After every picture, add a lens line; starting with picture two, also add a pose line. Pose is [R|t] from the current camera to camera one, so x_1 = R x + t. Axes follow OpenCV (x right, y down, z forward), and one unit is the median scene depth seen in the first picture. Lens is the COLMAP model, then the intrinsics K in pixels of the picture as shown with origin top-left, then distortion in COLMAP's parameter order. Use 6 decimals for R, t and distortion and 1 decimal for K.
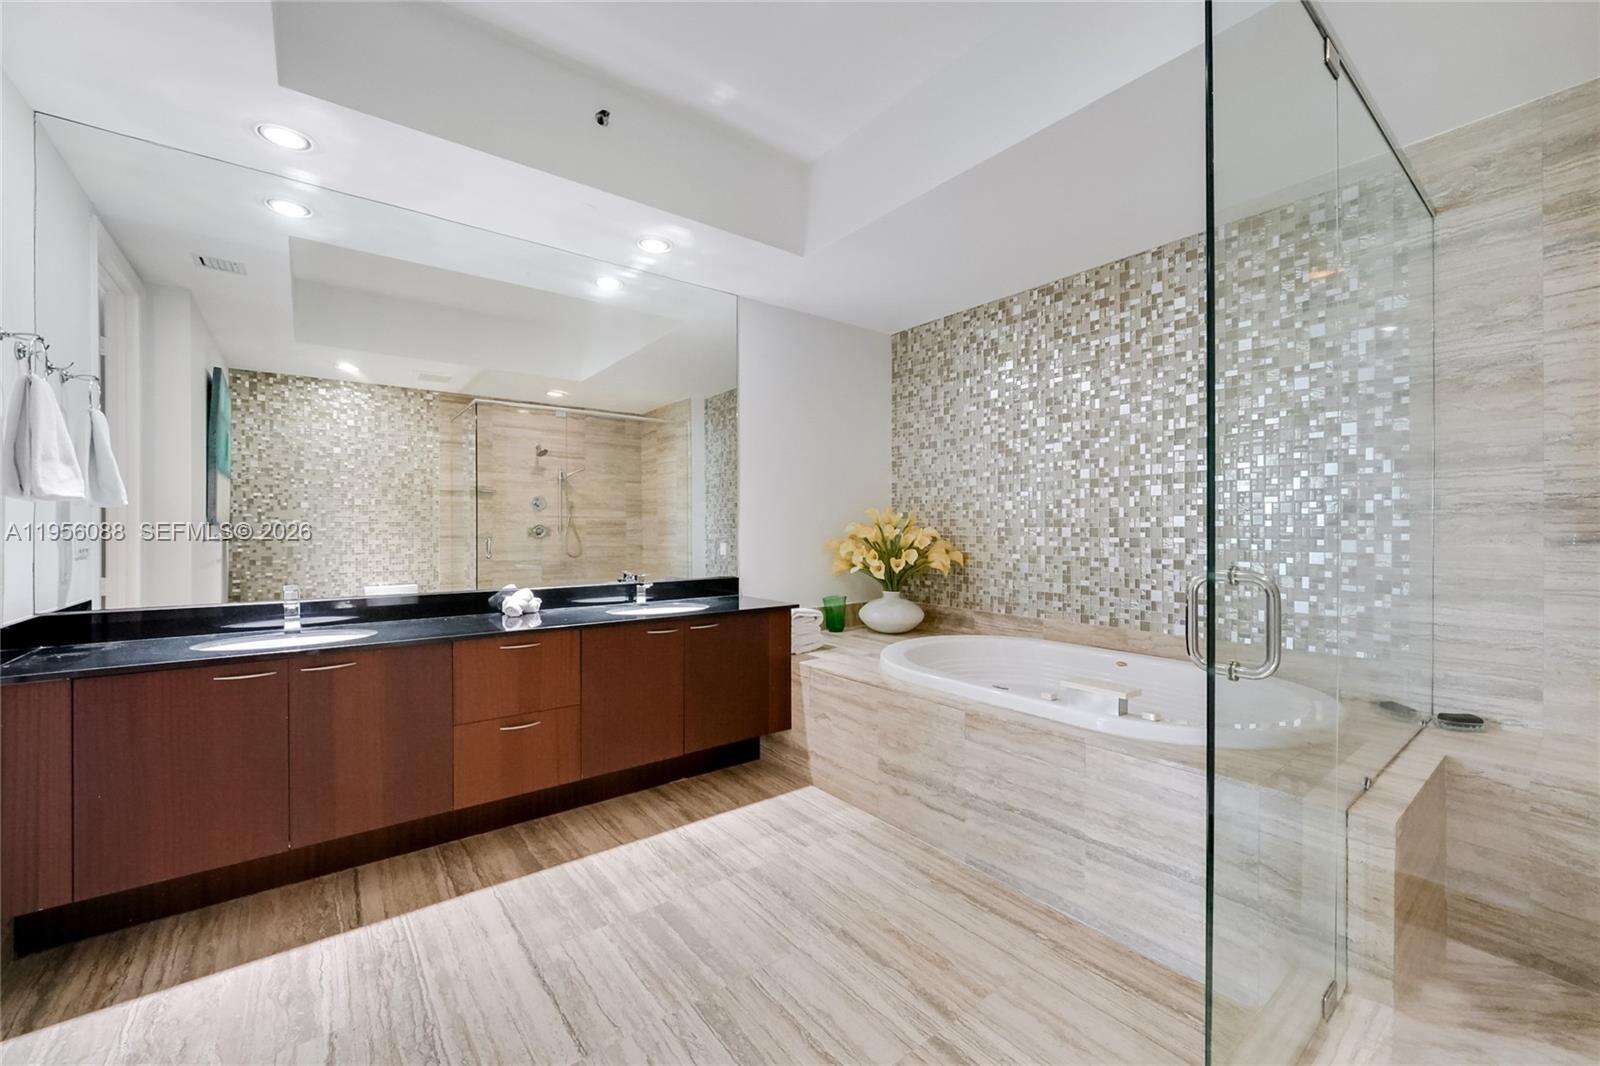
lens RADIAL K [[639.9, 0, 800.0], [0, 639.9, 533.0], [0, 0, 1]] dist [-0.001674, -0.000258]
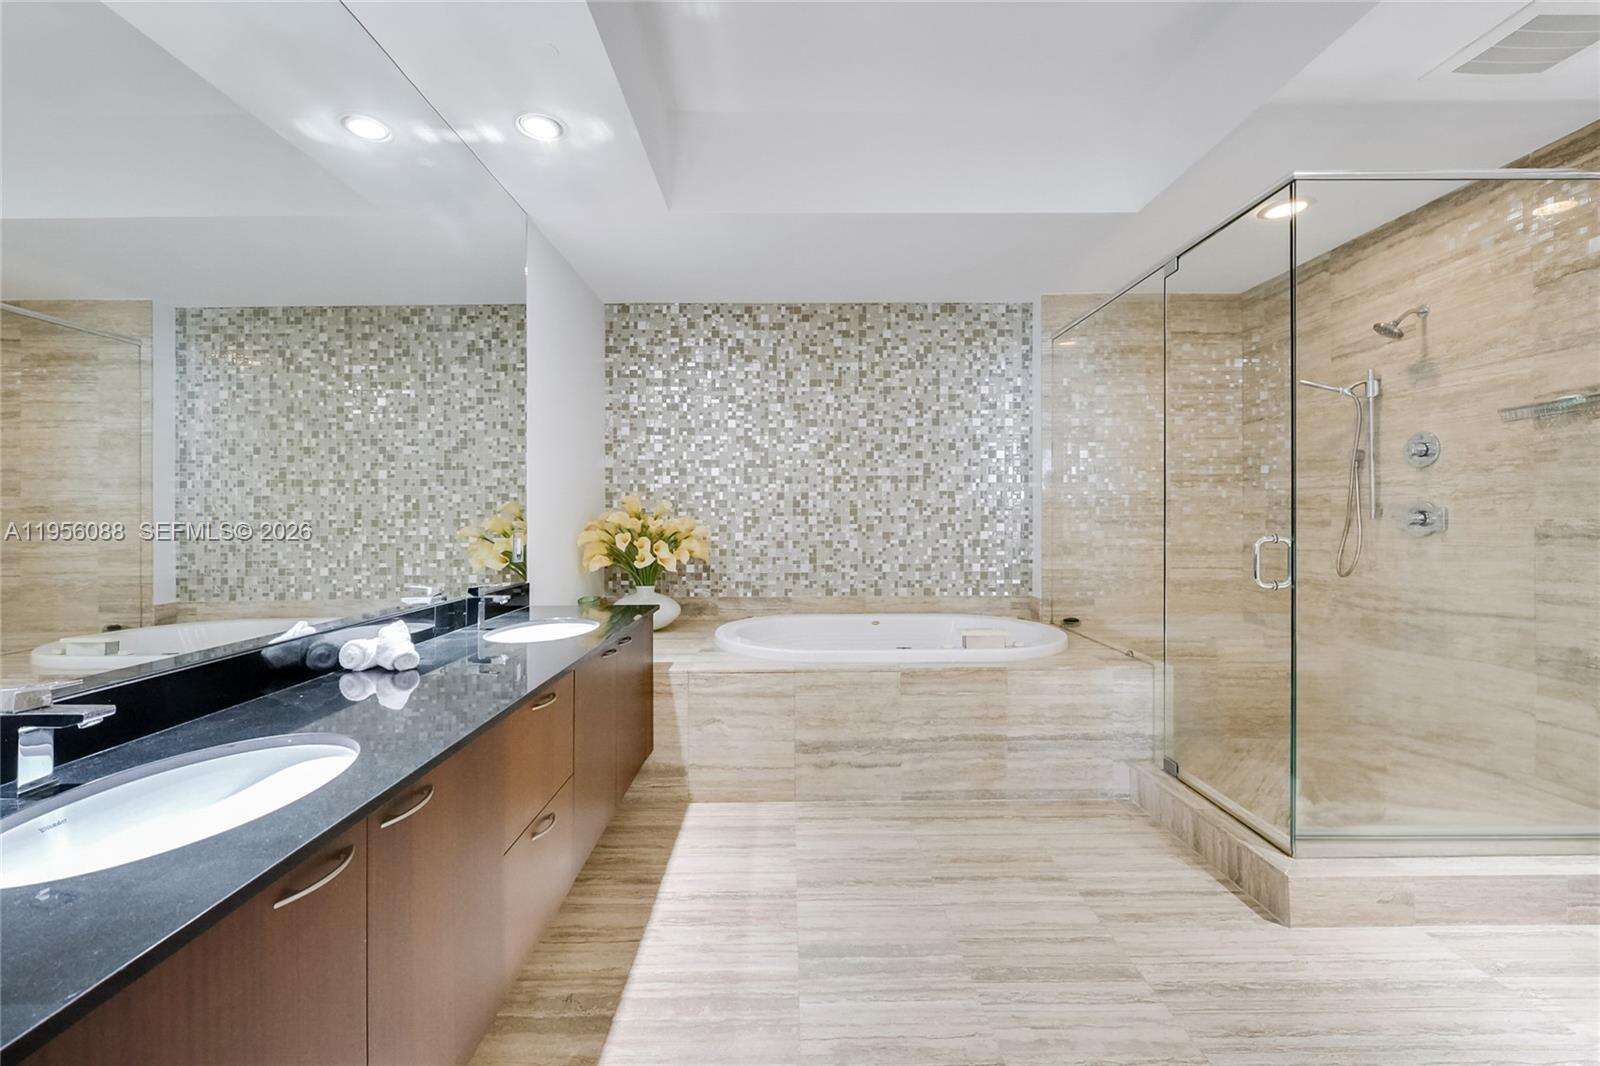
lens RADIAL K [[659.7, 0, 818.5], [0, 659.7, 519.2], [0, 0, 1]] dist [0.002772, 0.000004]
pose [[0.608586, -0.006974, 0.793457, -0.575098], [0.010729, 0.999942, 0.000560, -0.003955], [-0.793415, 0.008173, 0.608626, 0.271640]]
